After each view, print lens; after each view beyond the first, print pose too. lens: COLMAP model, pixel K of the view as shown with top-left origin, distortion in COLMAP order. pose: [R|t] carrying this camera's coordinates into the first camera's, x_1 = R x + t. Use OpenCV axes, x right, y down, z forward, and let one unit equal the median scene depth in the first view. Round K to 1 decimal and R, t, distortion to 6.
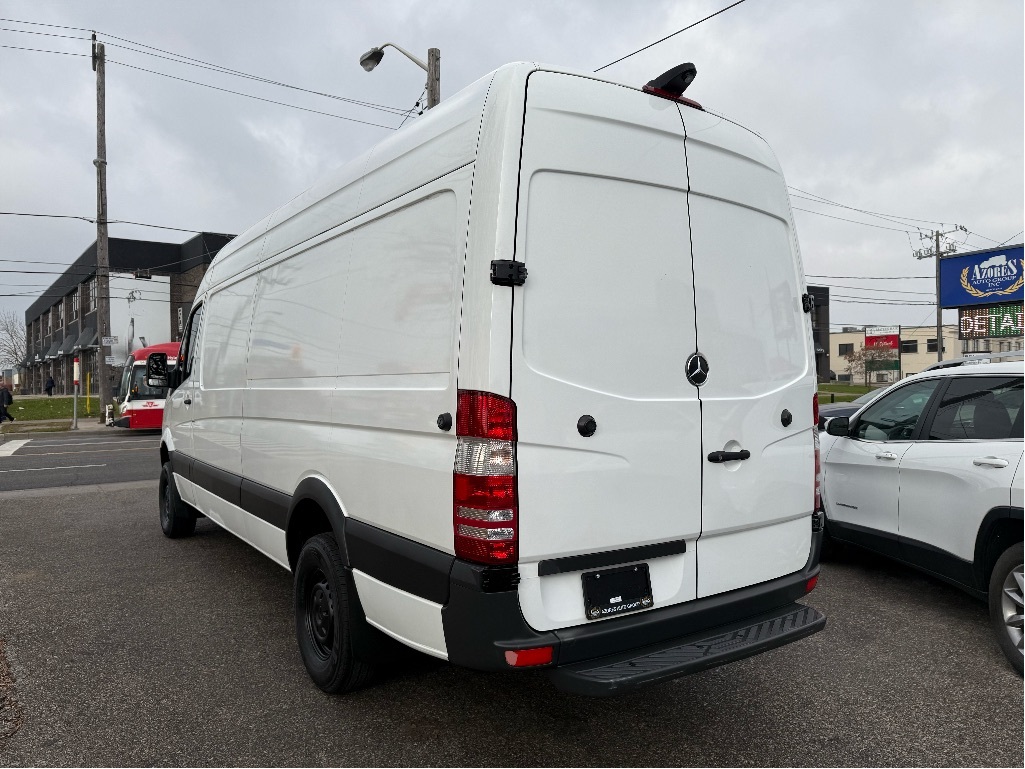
lens RADIAL K [[770.8, 0, 519.2], [0, 770.8, 382.7], [0, 0, 1]] dist [0.002373, -0.004206]
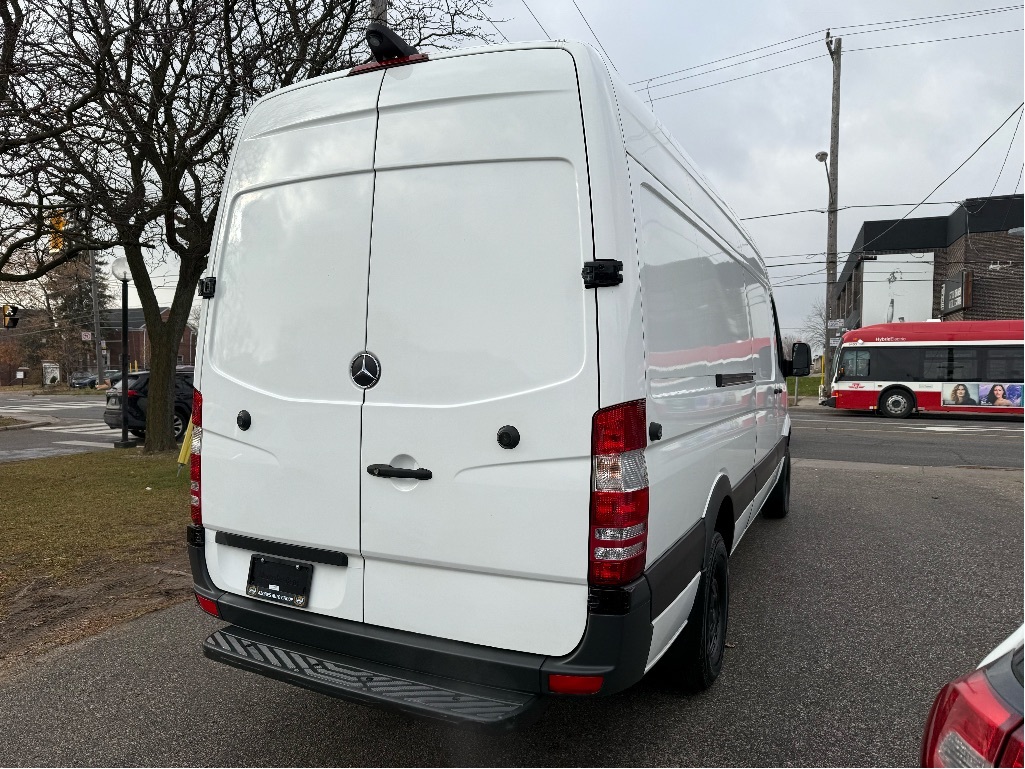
lens RADIAL K [[770.8, 0, 519.2], [0, 770.8, 382.7], [0, 0, 1]] dist [0.002373, -0.004206]
pose [[0.473234, 0.034708, -0.880253, 1.106573], [-0.009679, 0.999368, 0.034201, -0.034880], [0.880884, -0.007665, 0.473271, 0.733838]]
